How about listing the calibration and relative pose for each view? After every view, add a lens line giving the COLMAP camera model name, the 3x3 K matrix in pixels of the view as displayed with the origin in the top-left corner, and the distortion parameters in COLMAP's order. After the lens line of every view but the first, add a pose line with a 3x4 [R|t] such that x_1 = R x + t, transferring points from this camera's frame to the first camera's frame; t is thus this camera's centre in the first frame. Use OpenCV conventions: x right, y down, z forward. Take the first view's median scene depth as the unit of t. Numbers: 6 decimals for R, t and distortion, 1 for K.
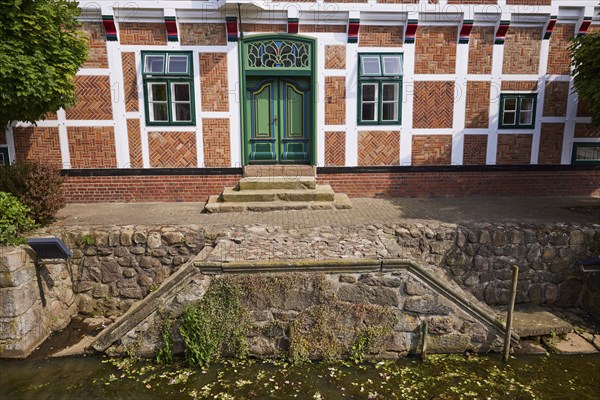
lens RADIAL K [[404.8, 0, 300.0], [0, 404.8, 200.0], [0, 0, 1]] dist [0.004275, 0.001449]
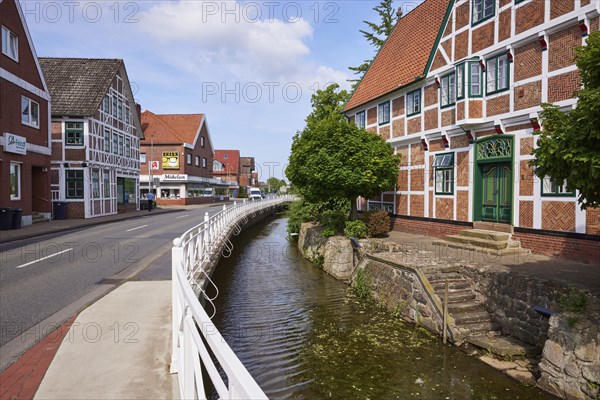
lens RADIAL K [[404.8, 0, 300.0], [0, 404.8, 200.0], [0, 0, 1]] dist [0.004275, 0.001449]
pose [[0.275585, 0.027260, -0.960890, 1.171074], [-0.168152, 0.985553, -0.020267, -0.023345], [0.946455, 0.167161, 0.276187, -0.050565]]
